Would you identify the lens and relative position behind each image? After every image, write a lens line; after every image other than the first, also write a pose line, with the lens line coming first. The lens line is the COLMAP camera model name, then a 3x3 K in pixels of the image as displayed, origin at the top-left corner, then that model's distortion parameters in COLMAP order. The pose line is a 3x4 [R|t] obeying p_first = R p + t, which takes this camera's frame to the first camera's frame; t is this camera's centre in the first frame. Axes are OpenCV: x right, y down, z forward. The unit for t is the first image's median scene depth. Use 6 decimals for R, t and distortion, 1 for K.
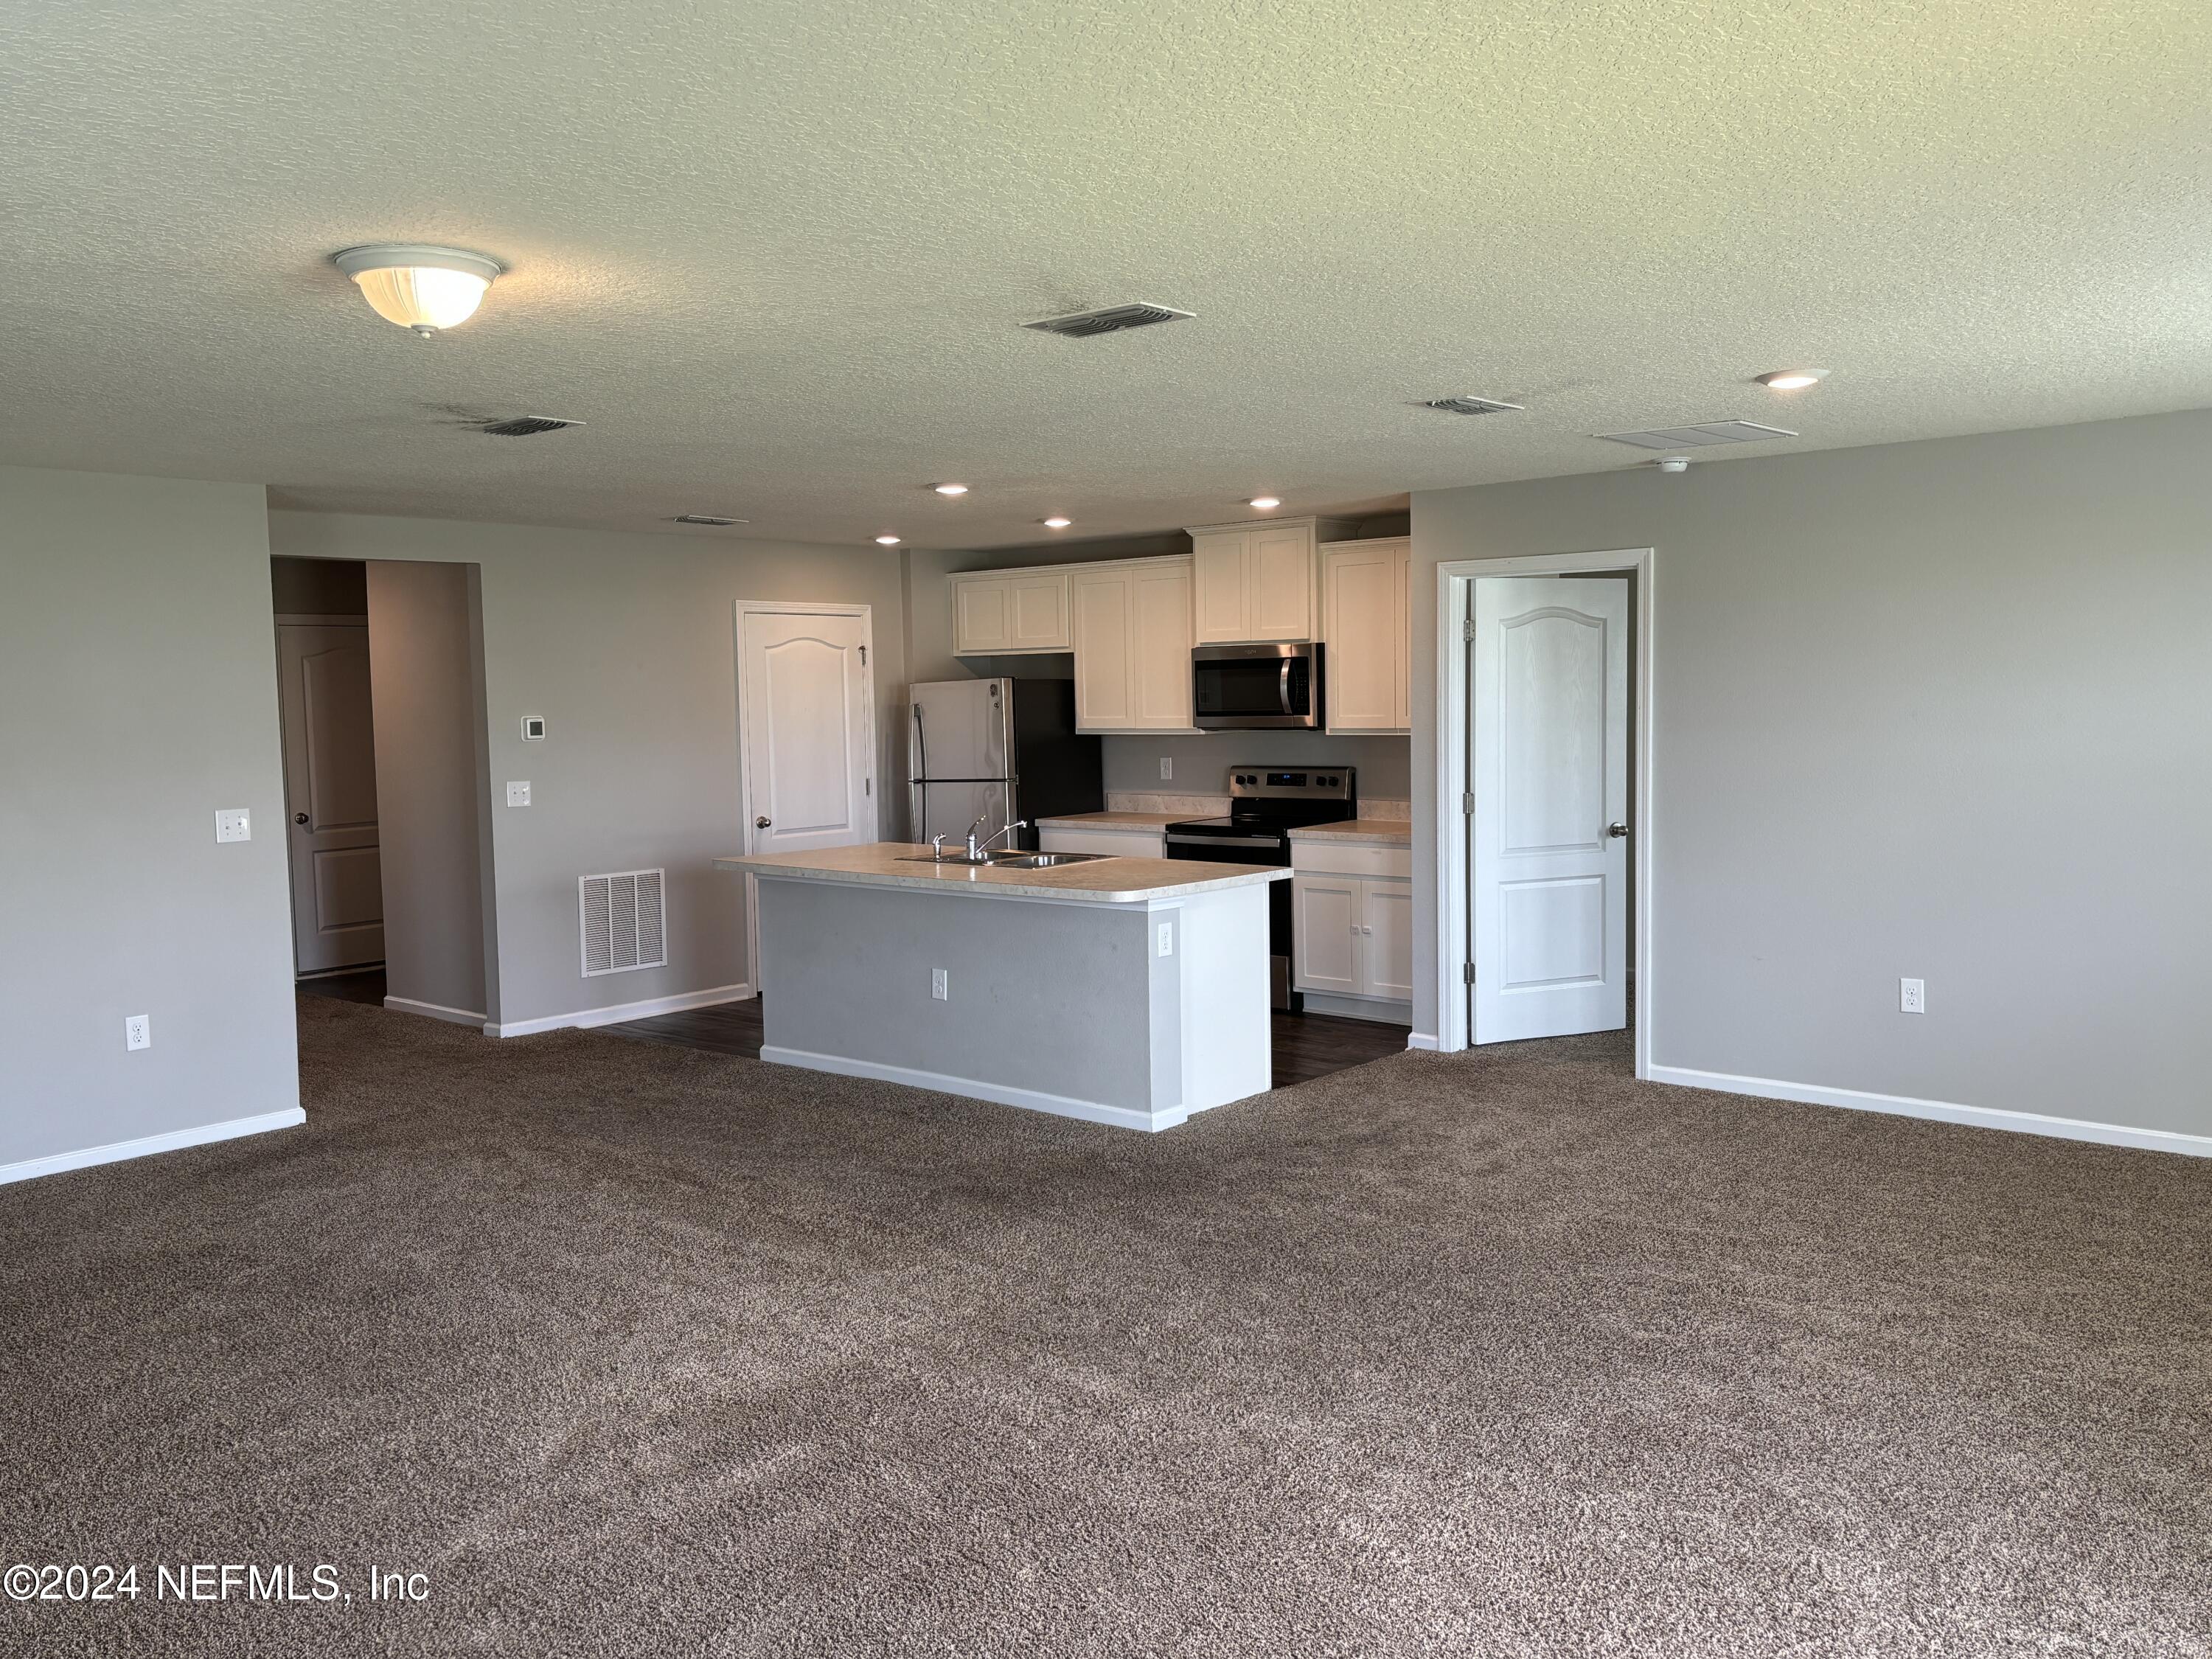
lens RADIAL K [[1812.5, 0, 1123.7], [0, 1812.5, 823.0], [0, 0, 1]] dist [0.066597, -0.045731]
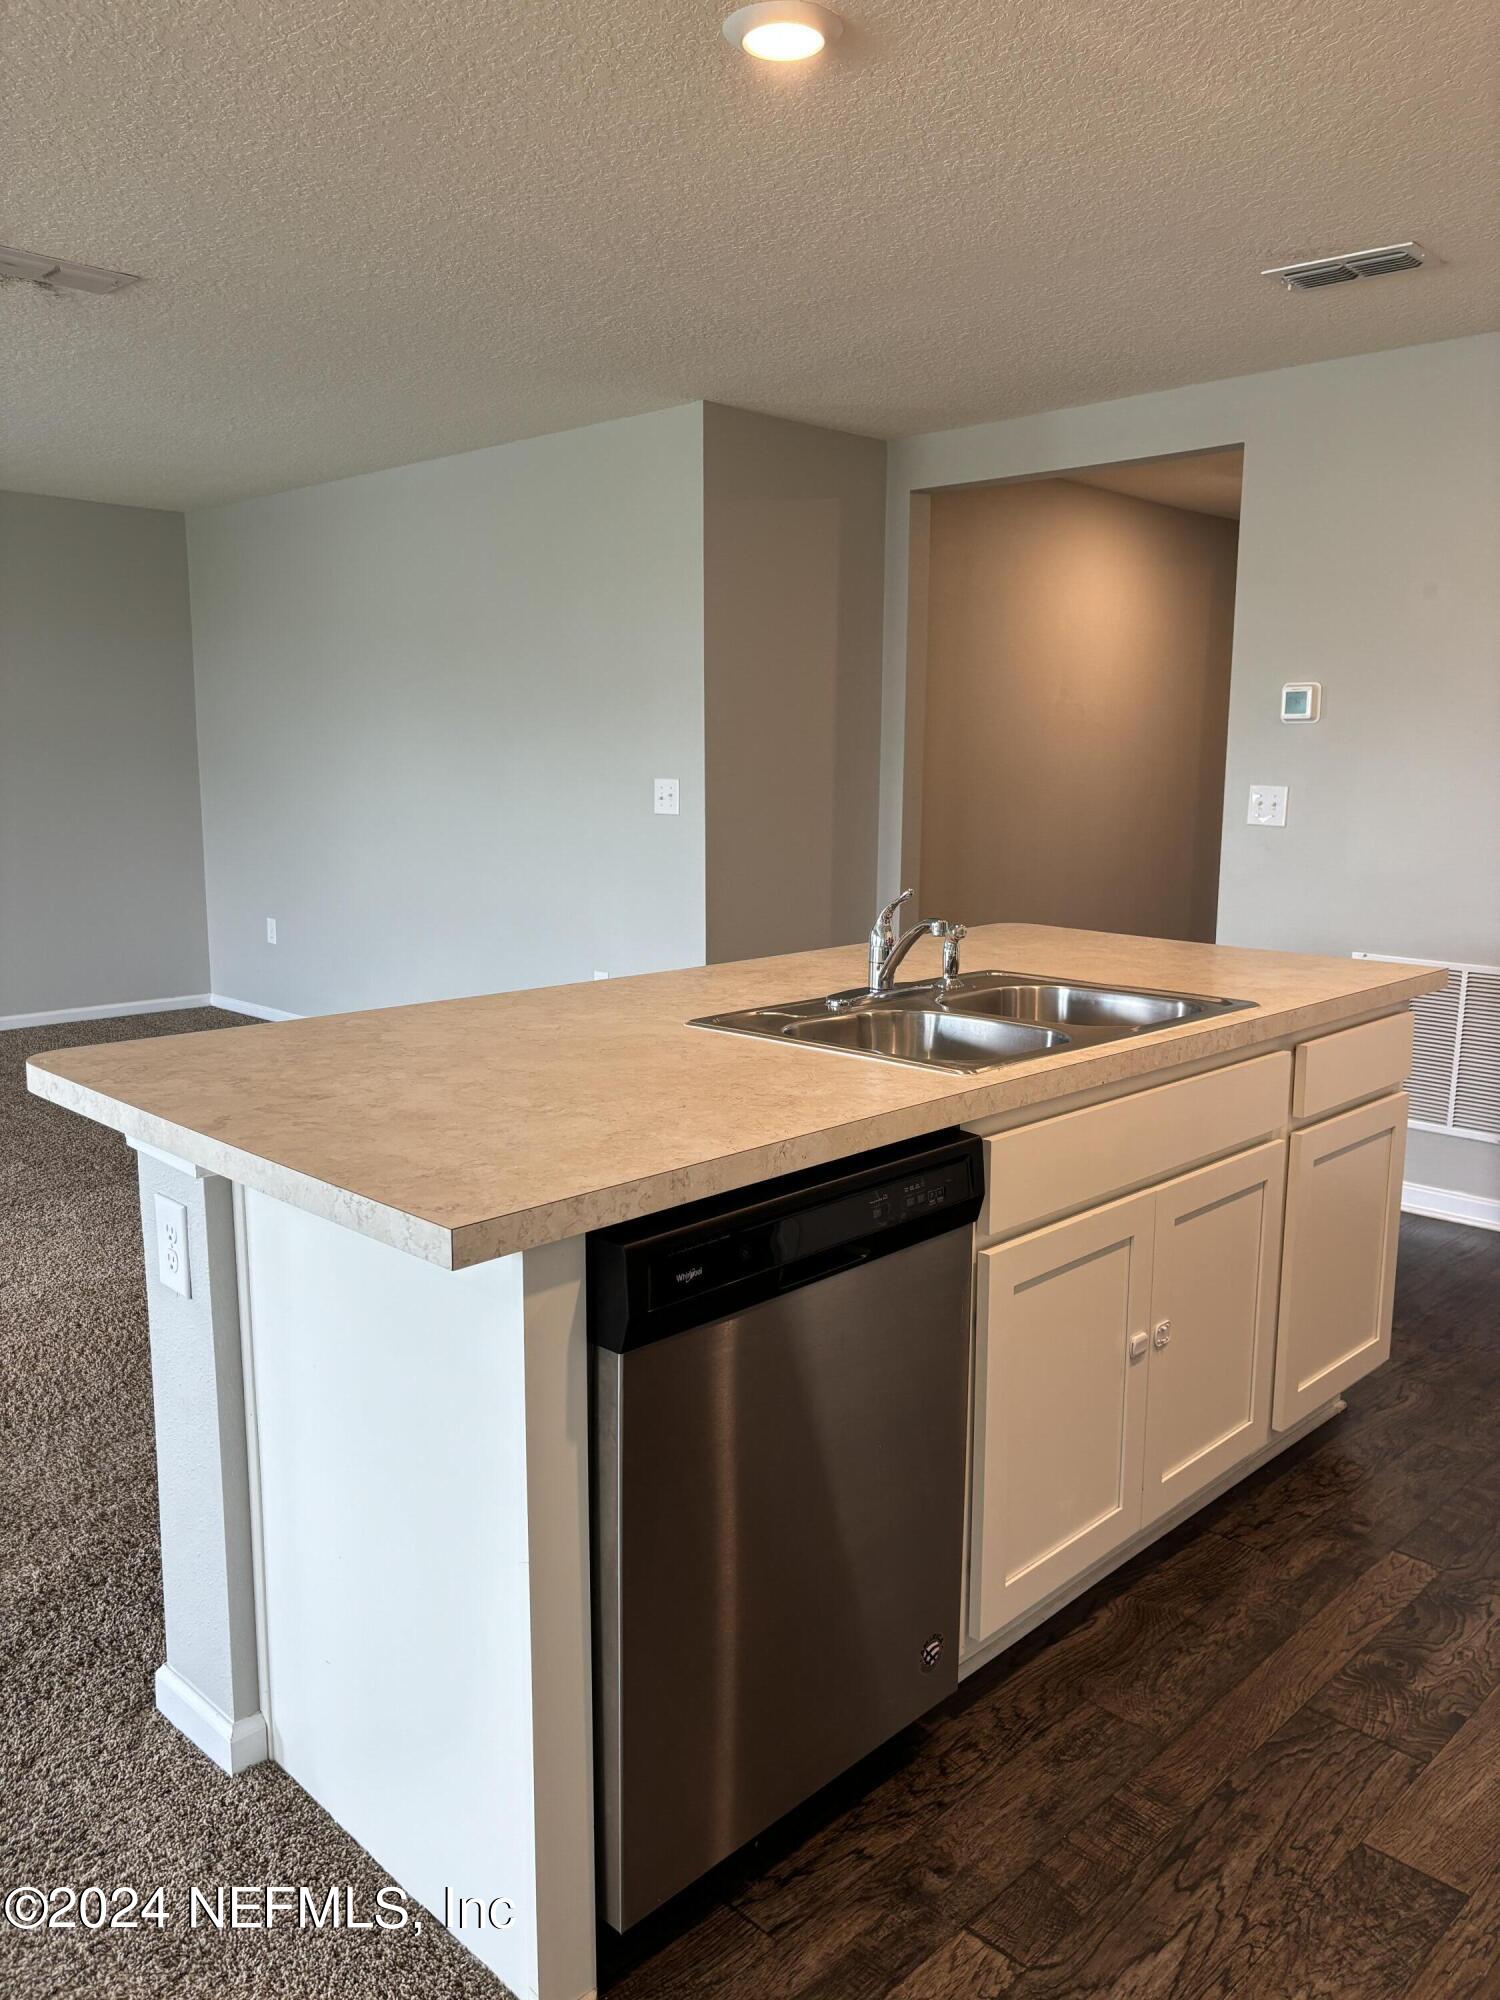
lens RADIAL K [[1515.7, 0, 757.4], [0, 1515.7, 1006.5], [0, 0, 1]] dist [0.035359, -0.029468]
pose [[-0.083388, 0.194990, -0.977254, 0.292723], [-0.072826, 0.976855, 0.201124, -0.054462], [0.993853, 0.087940, -0.067258, 1.143945]]
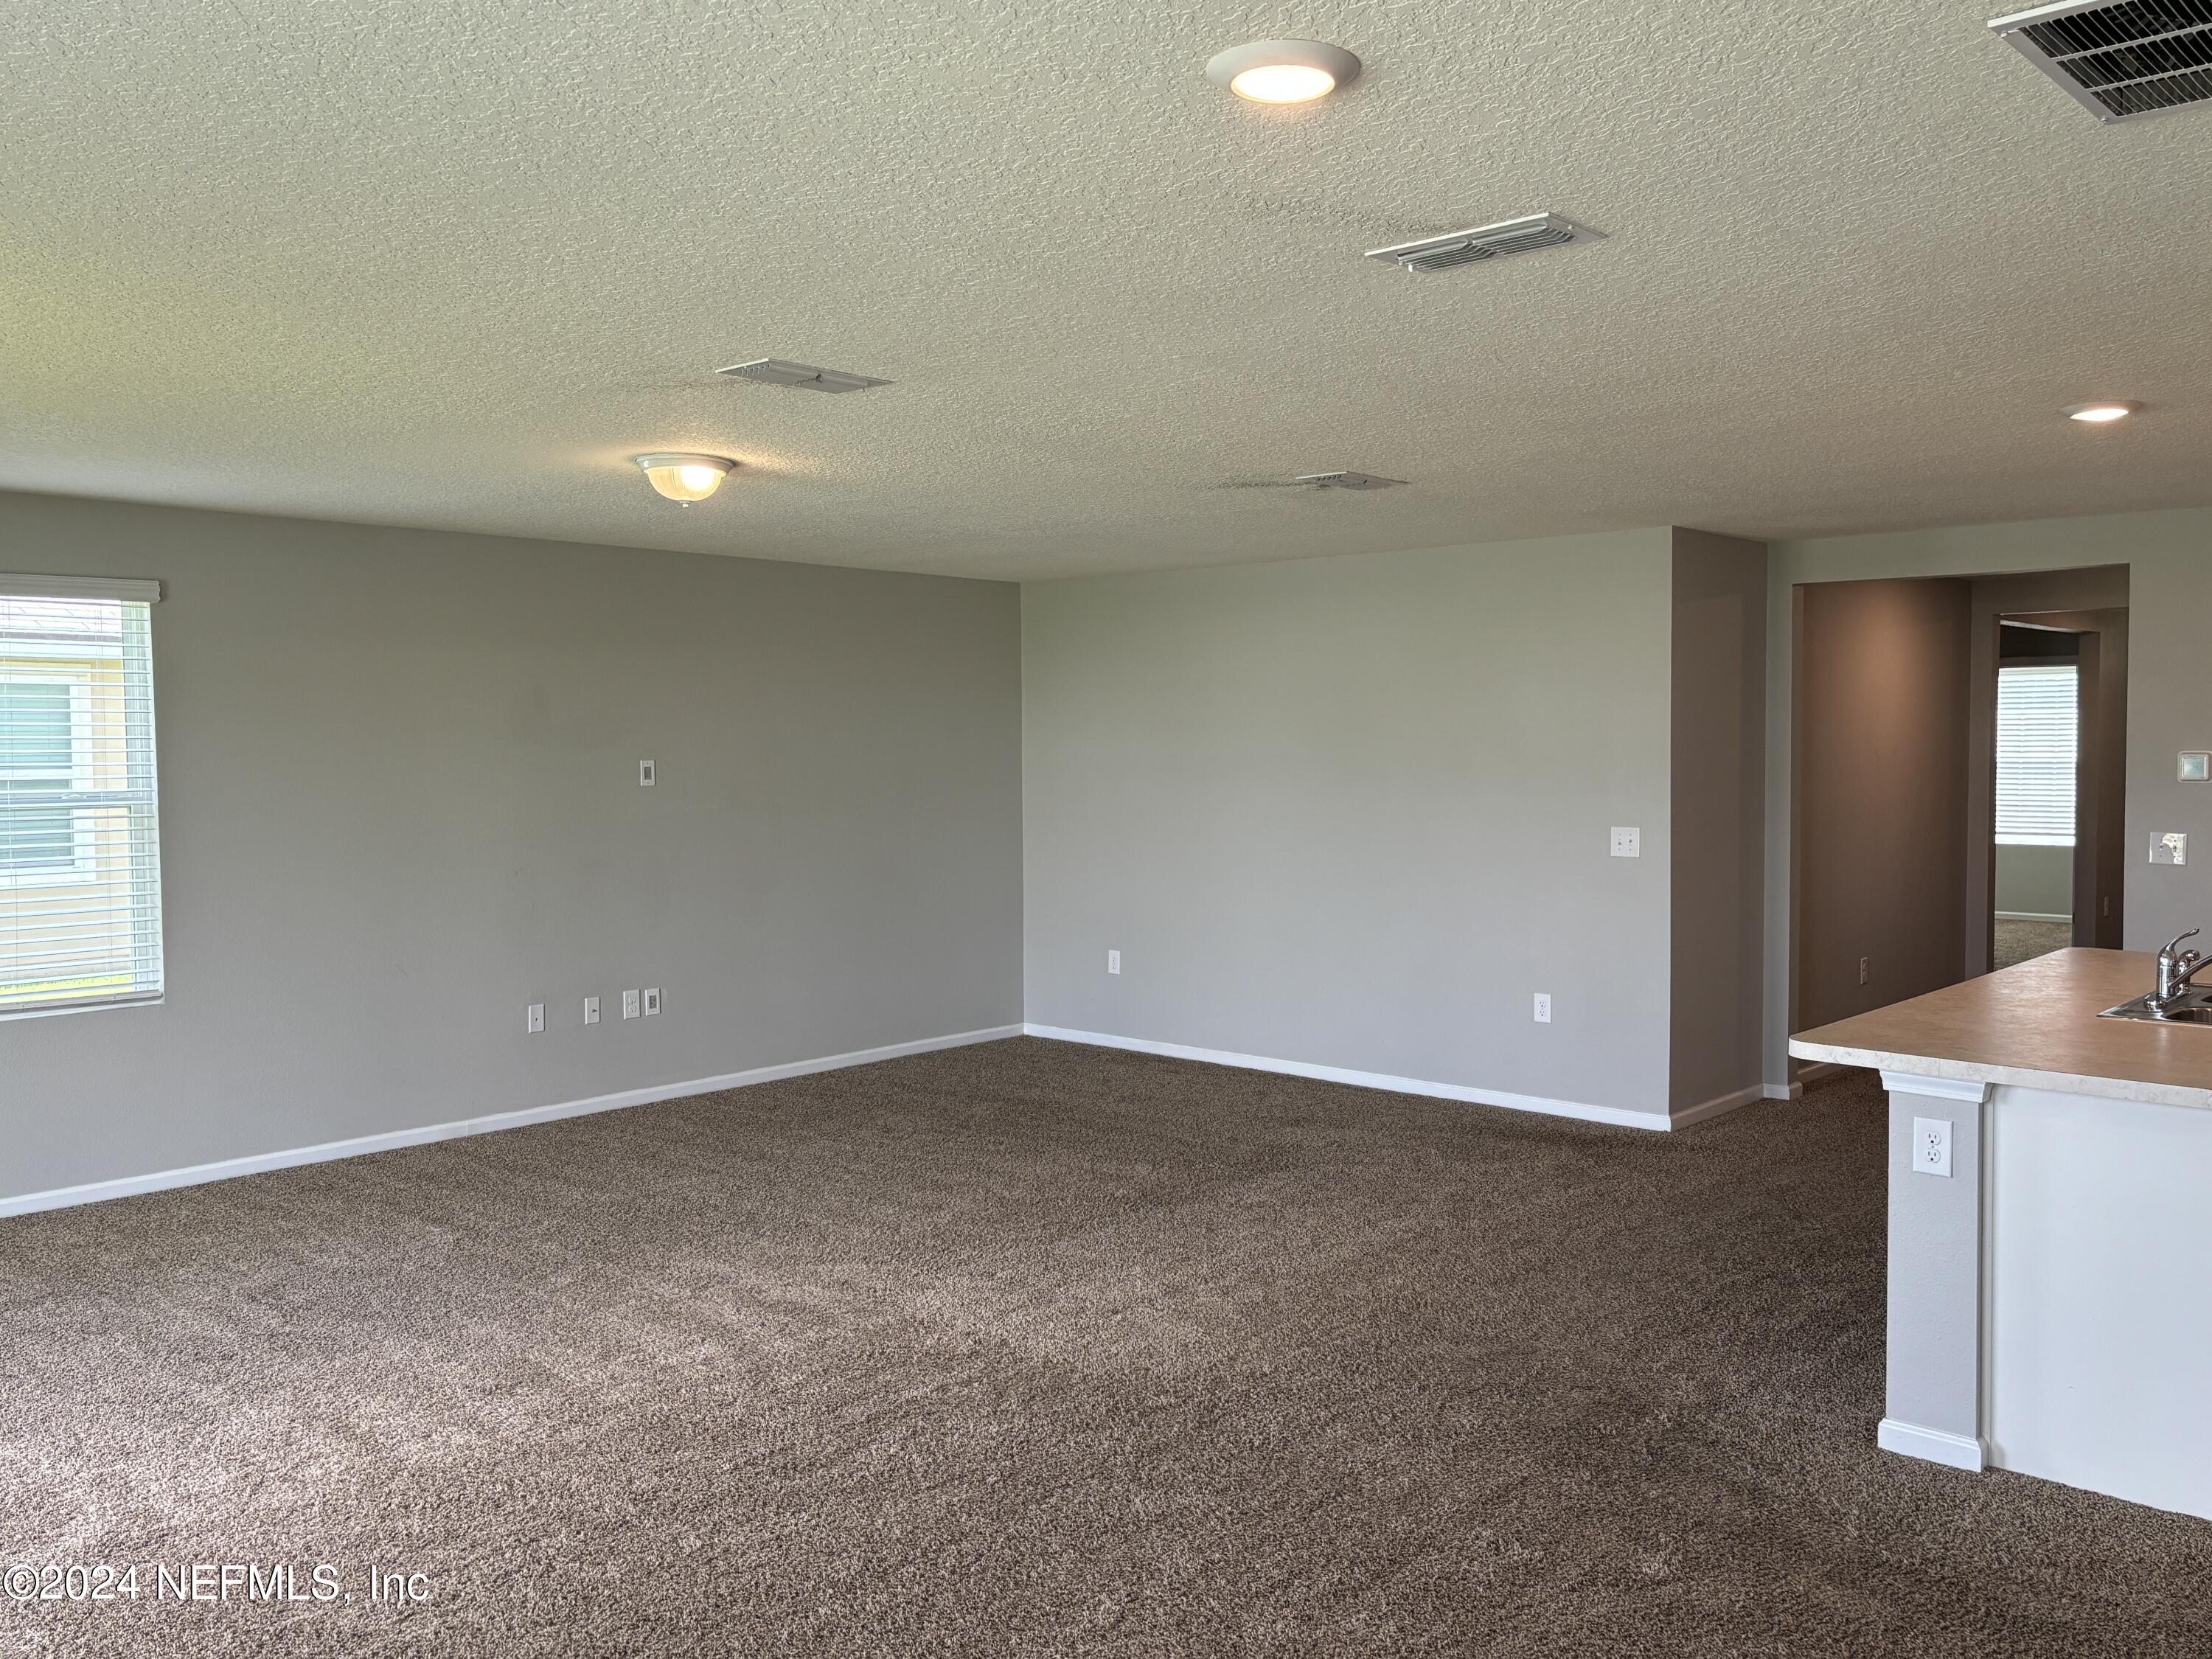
lens RADIAL K [[1812.5, 0, 1098.2], [0, 1812.5, 818.2], [0, 0, 1]] dist [0.066597, -0.045731]
pose [[-0.023940, 0.064567, -0.997626, 0.631075], [-0.070293, 0.995334, 0.066106, -0.064847], [0.997239, 0.071709, -0.019290, 0.729112]]
